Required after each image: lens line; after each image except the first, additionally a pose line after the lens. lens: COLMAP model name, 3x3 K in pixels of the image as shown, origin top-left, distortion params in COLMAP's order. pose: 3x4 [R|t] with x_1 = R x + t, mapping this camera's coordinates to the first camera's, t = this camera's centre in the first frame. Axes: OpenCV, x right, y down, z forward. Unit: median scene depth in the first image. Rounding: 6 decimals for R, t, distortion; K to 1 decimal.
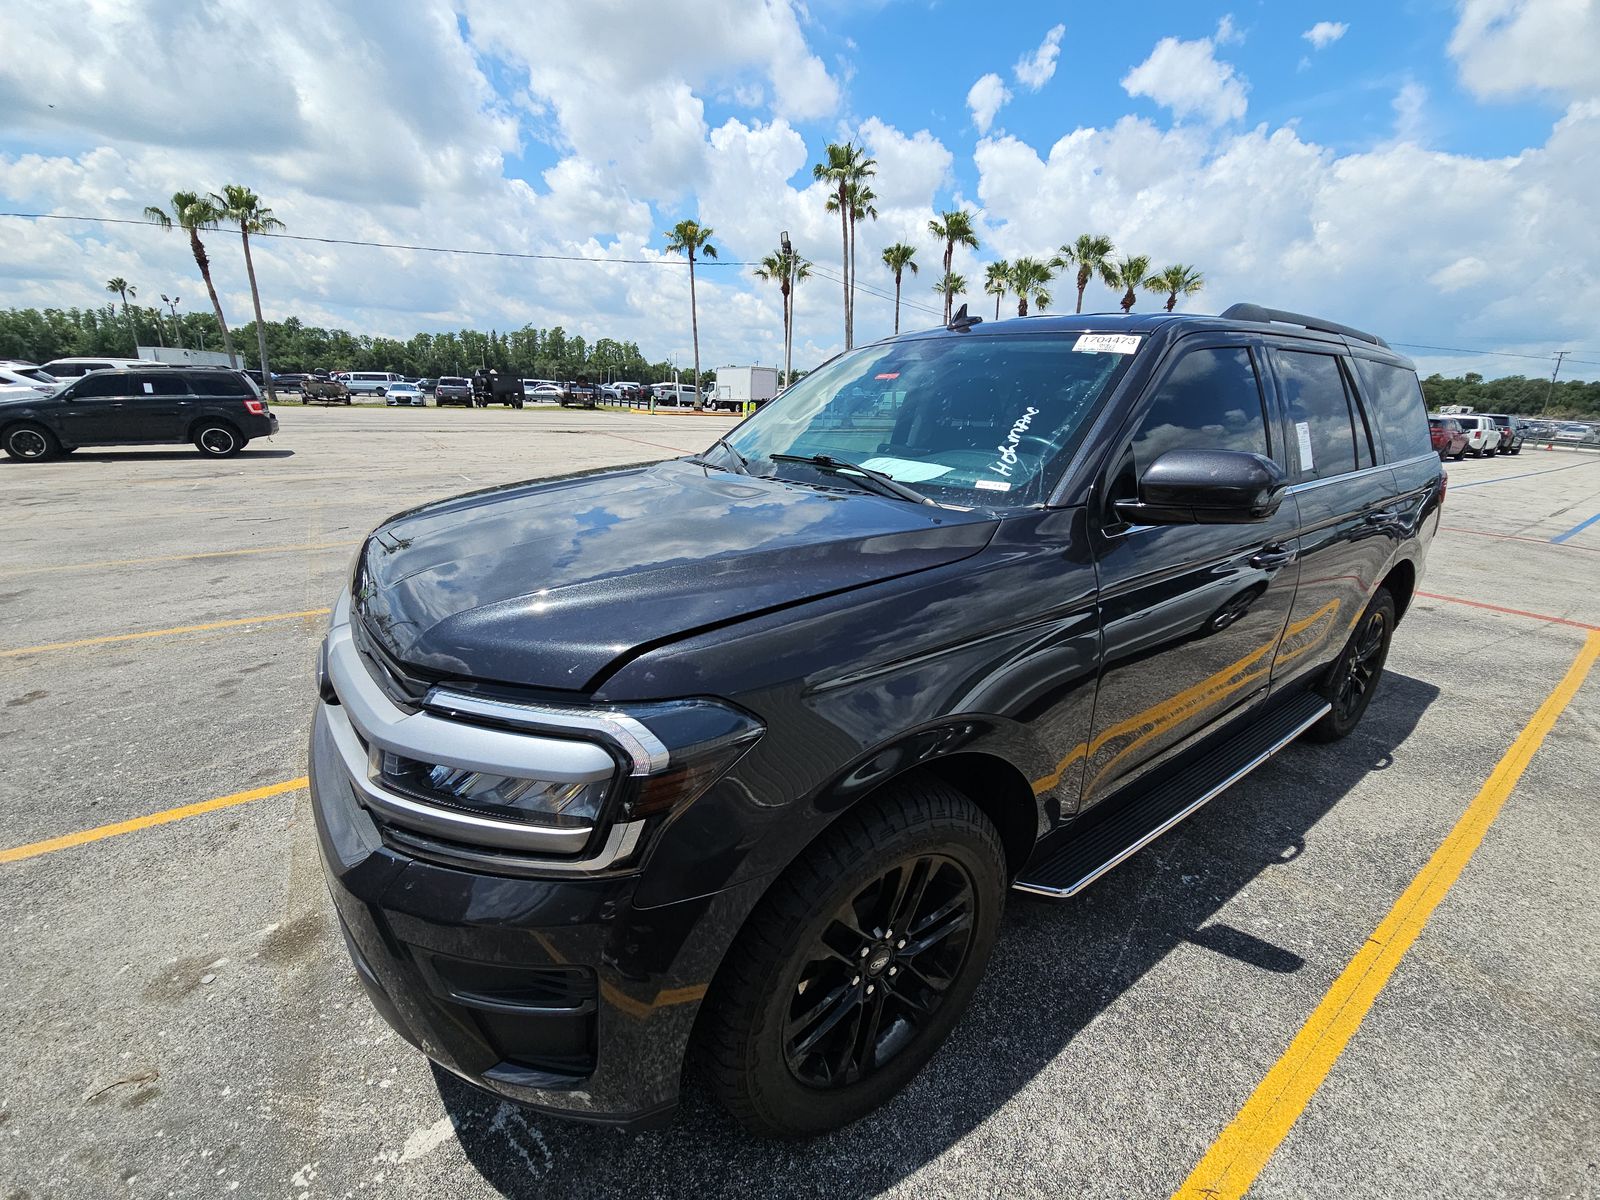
lens RADIAL K [[642.4, 0, 794.6], [0, 642.4, 598.4], [0, 0, 1]] dist [0.000739, -0.009804]
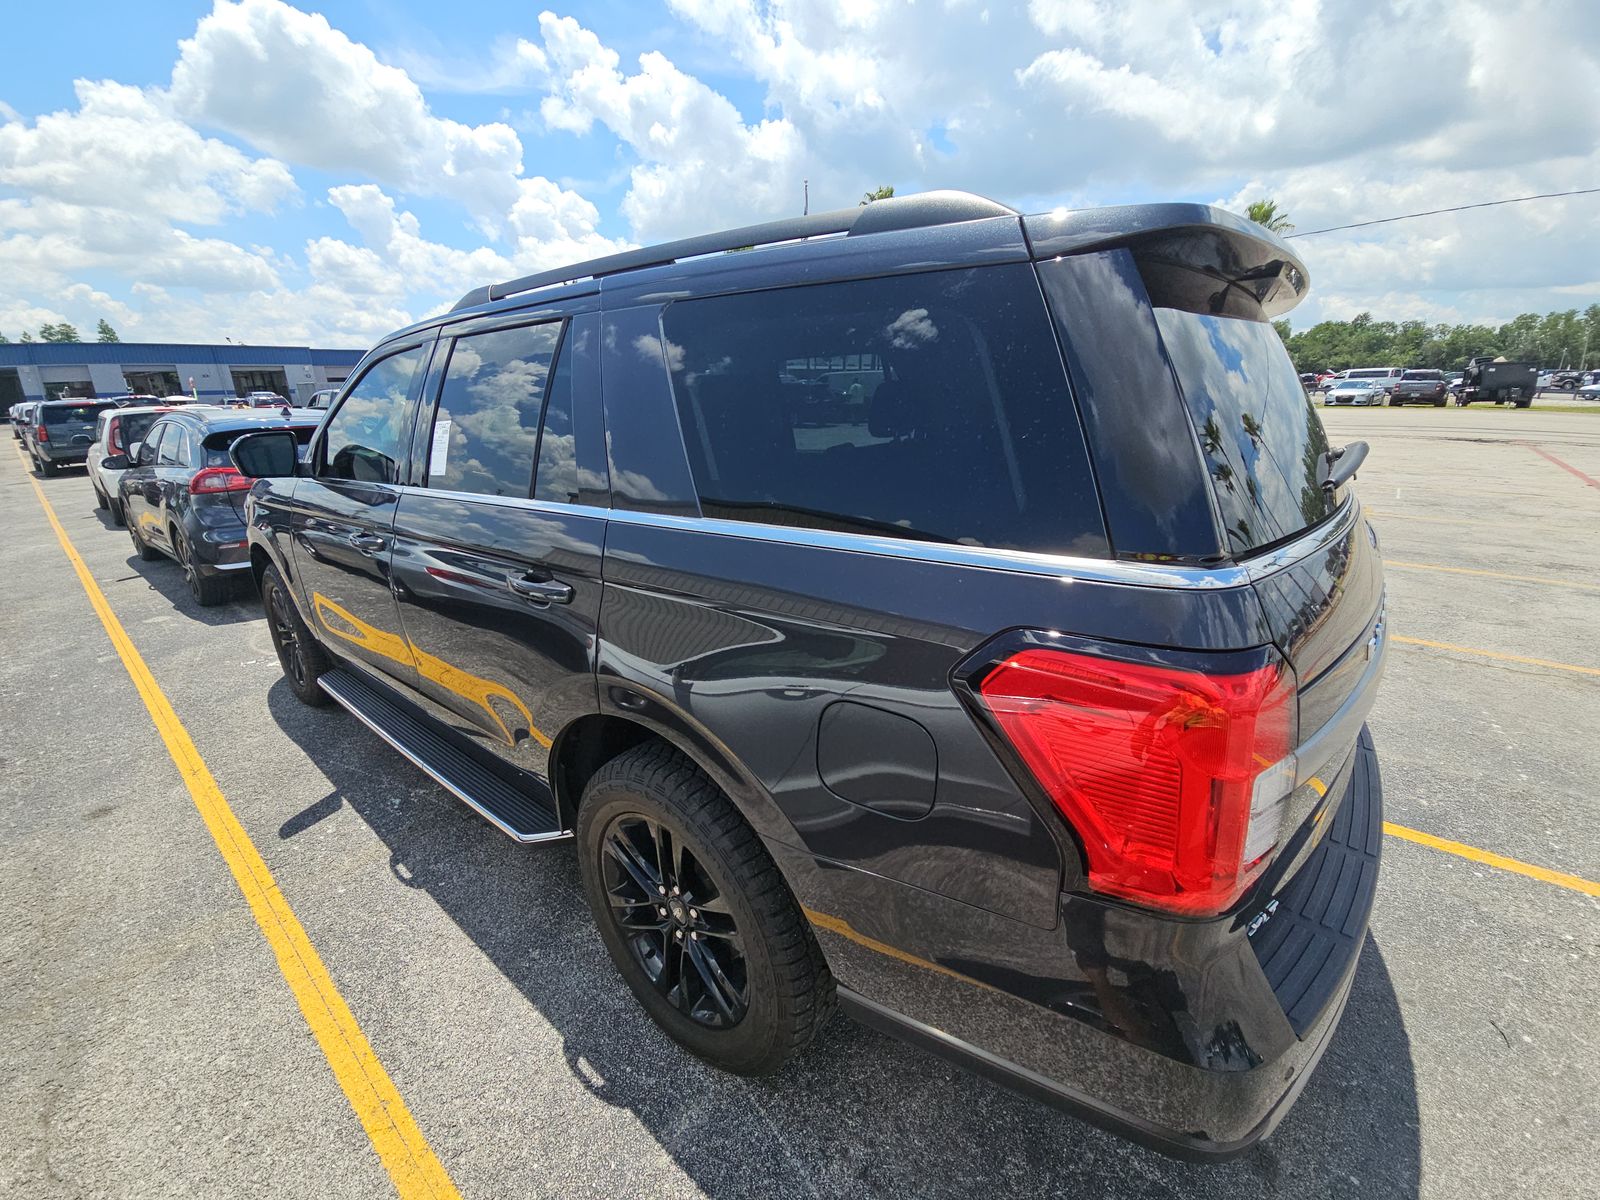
lens RADIAL K [[642.4, 0, 794.6], [0, 642.4, 598.4], [0, 0, 1]] dist [0.000739, -0.009804]
pose [[0.270223, 0.258017, -0.927581, 1.643930], [-0.259043, 0.947381, 0.188060, -0.306491], [0.927295, 0.189465, 0.322841, 1.108298]]
